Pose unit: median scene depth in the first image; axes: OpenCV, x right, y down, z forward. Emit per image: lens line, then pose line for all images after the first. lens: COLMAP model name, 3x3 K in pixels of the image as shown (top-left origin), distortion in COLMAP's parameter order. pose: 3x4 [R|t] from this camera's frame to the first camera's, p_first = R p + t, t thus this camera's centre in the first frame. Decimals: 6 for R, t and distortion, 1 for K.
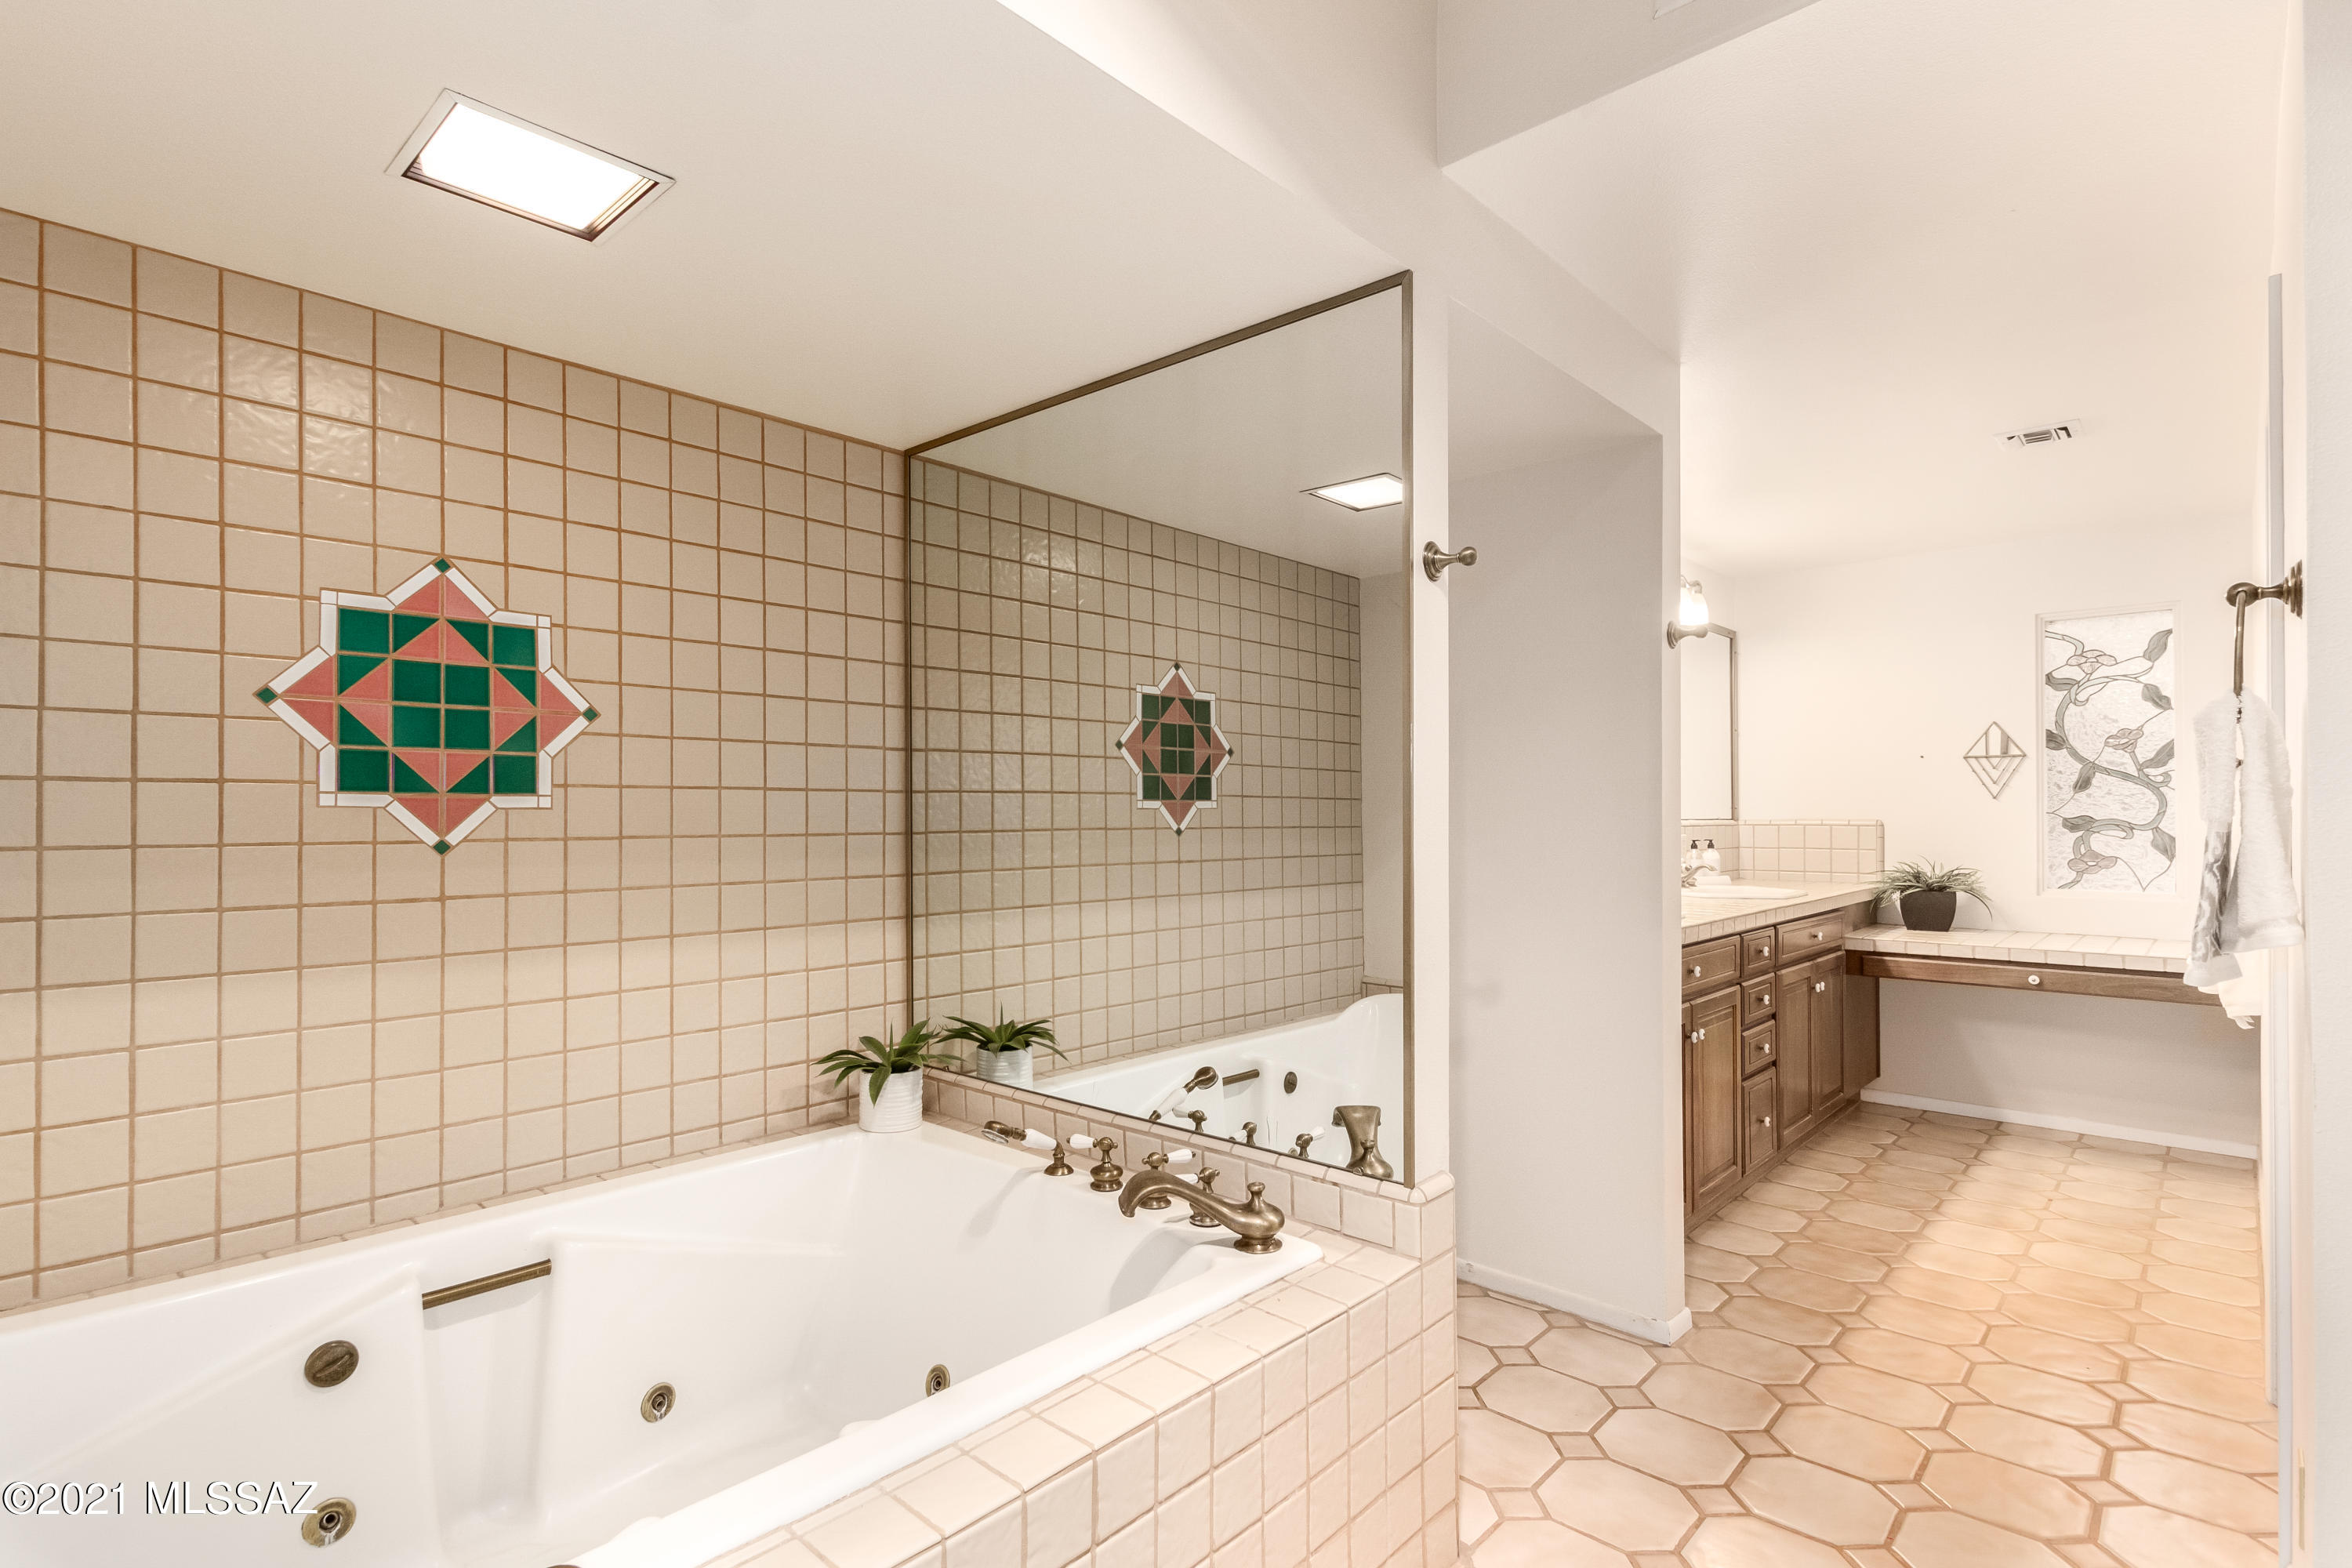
lens RADIAL K [[1096.6, 0, 1171.0], [0, 1096.6, 795.8], [0, 0, 1]] dist [-0.000498, -0.001151]
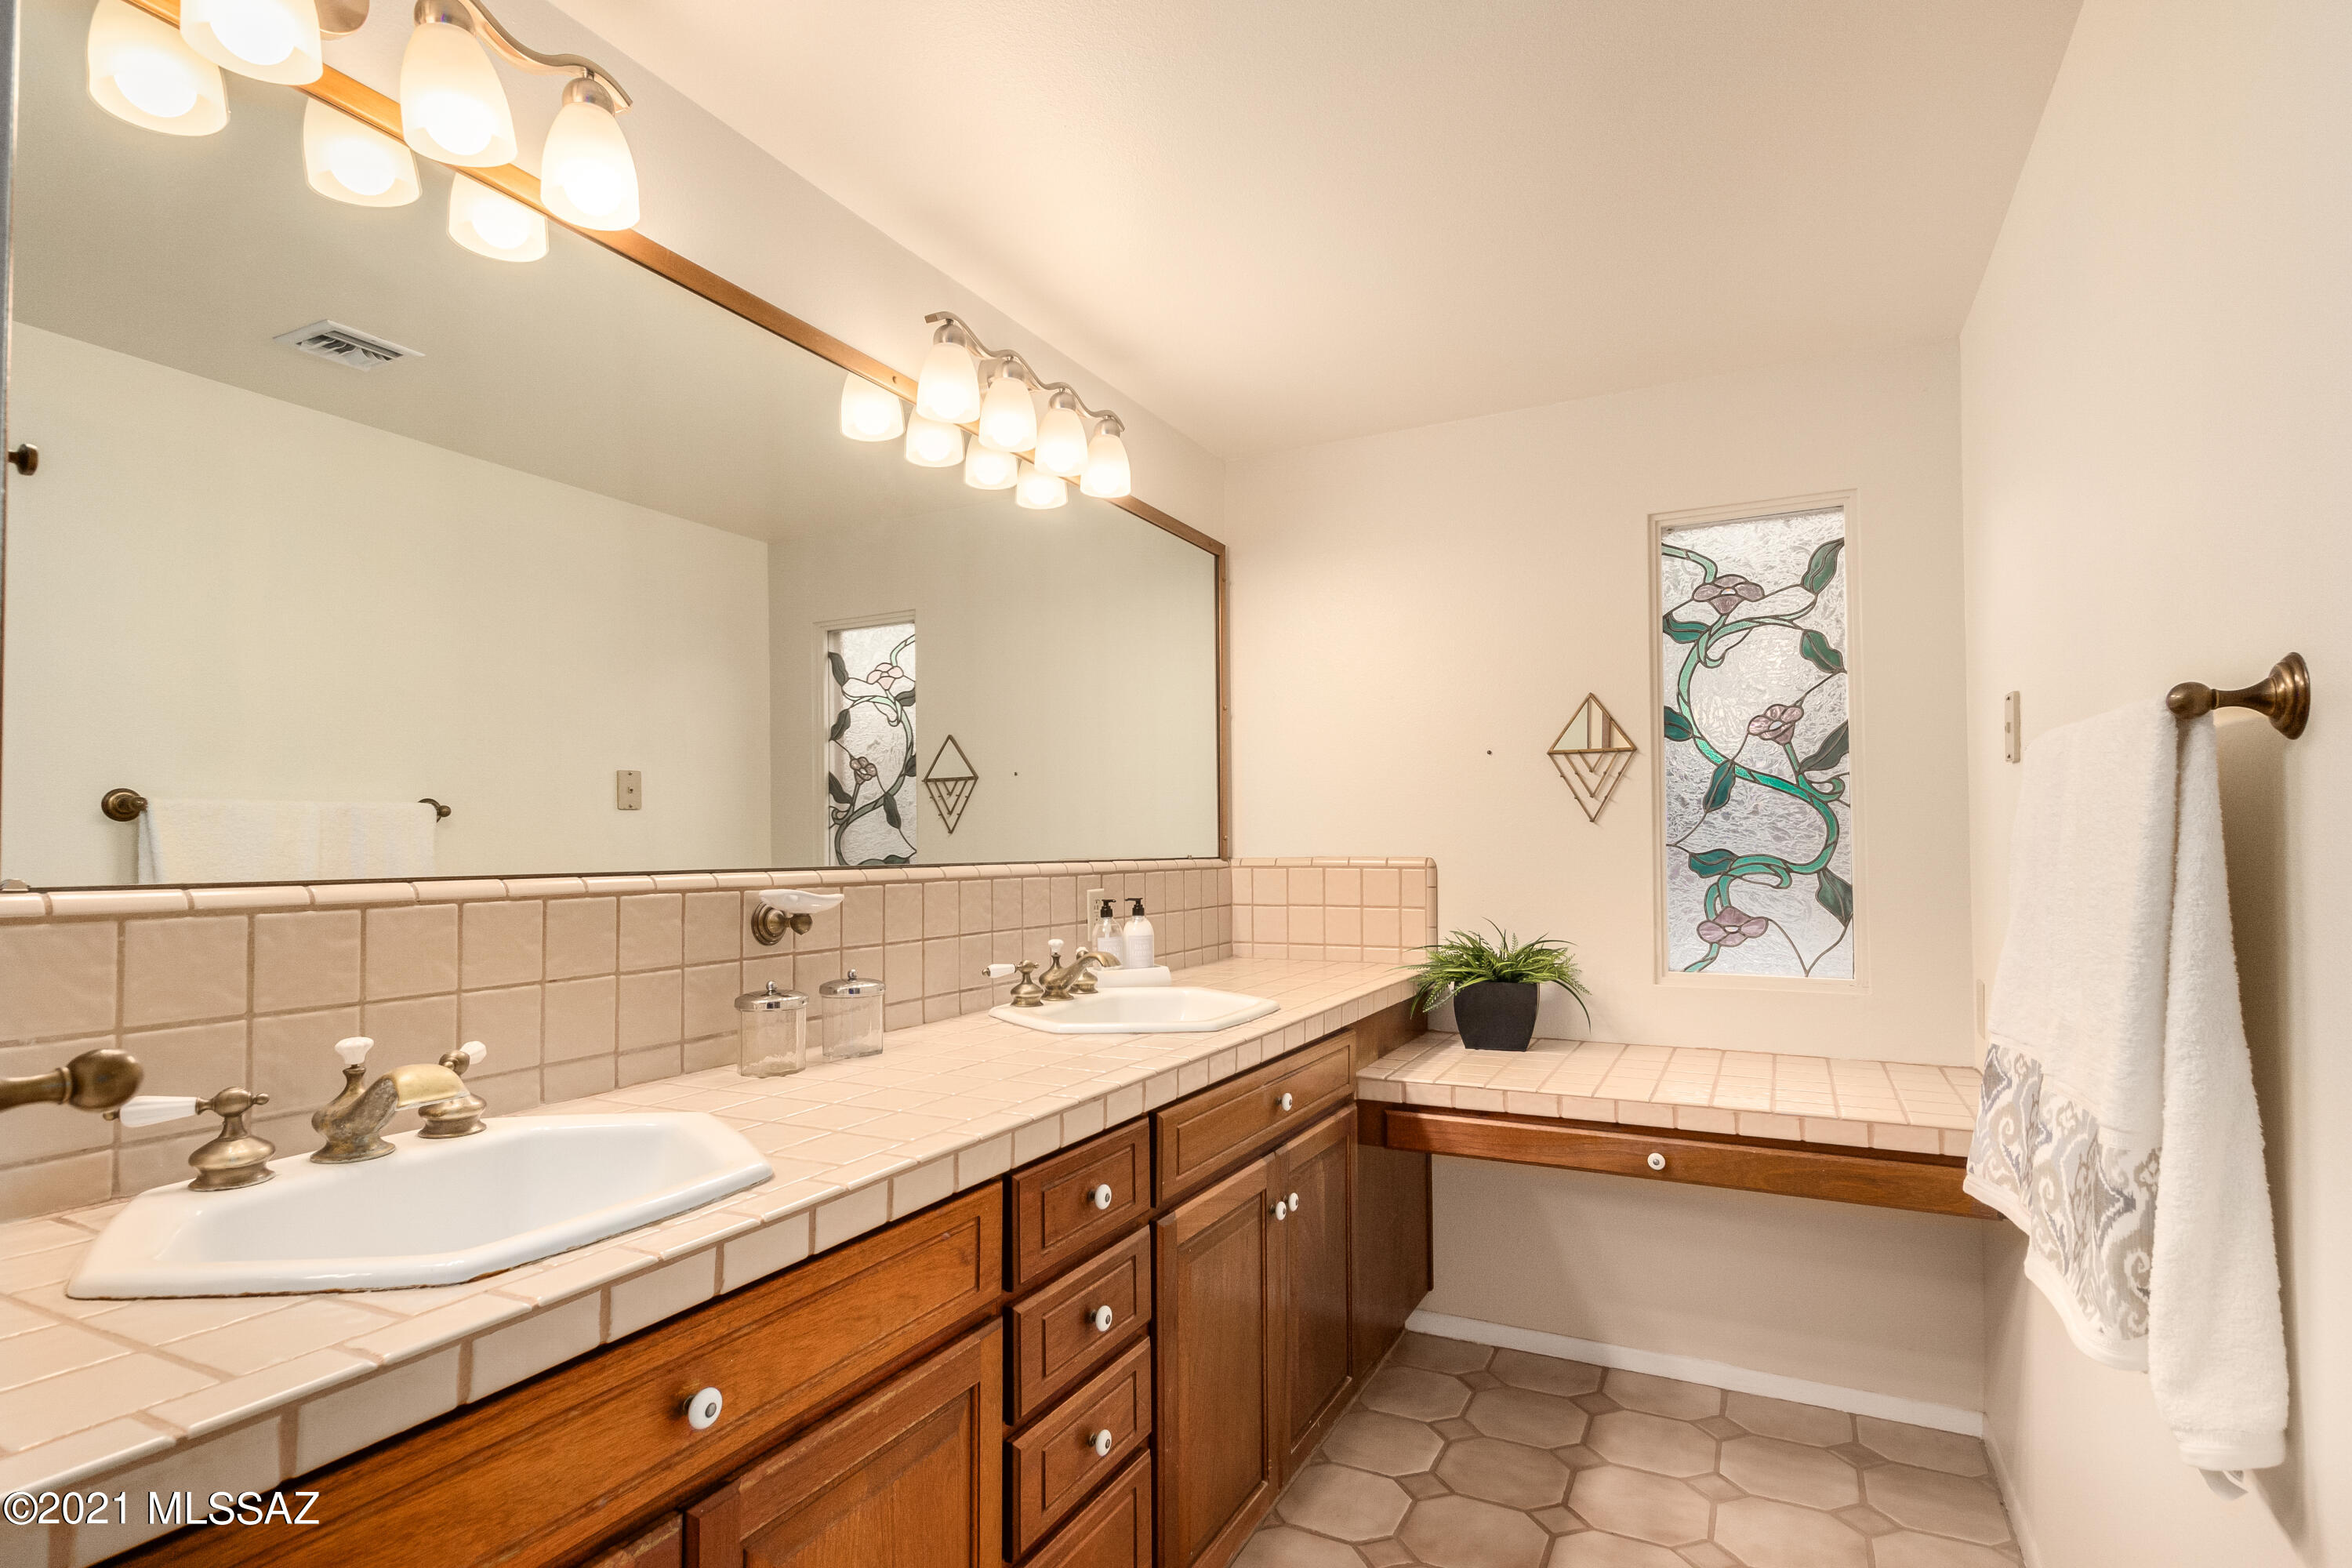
lens RADIAL K [[1173.2, 0, 1173.4], [0, 1173.2, 800.5], [0, 0, 1]] dist [0.014035, -0.001314]
pose [[0.956565, 0.005227, 0.291473, 0.359051], [0.000701, 0.999795, -0.020229, 0.004046], [-0.291520, 0.019554, 0.956365, 0.470457]]
